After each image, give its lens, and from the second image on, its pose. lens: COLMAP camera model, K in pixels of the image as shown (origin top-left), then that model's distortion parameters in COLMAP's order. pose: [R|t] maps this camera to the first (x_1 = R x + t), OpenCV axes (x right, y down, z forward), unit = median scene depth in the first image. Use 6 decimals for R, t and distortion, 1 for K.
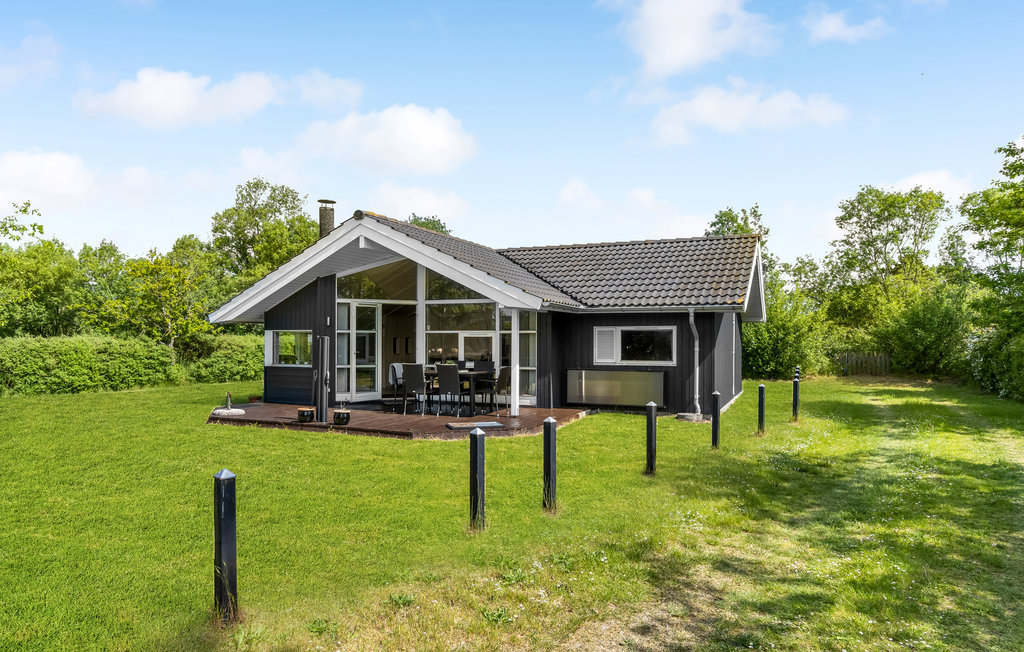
lens RADIAL K [[635.9, 0, 506.4], [0, 635.9, 343.7], [0, 0, 1]] dist [-0.002283, 0.010043]
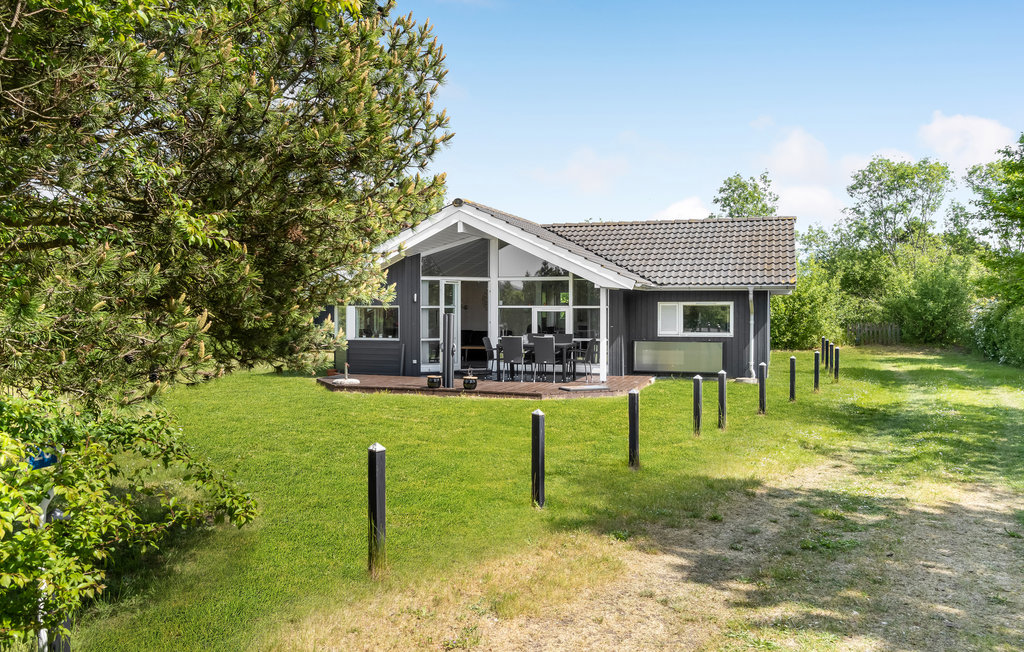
lens RADIAL K [[784.0, 0, 512.2], [0, 784.0, 322.0], [0, 0, 1]] dist [0.029463, -0.017698]
pose [[0.994656, -0.005595, 0.103095, -0.199570], [0.004261, 0.999904, 0.013158, -0.008608], [-0.103159, -0.012648, 0.994584, -0.264859]]
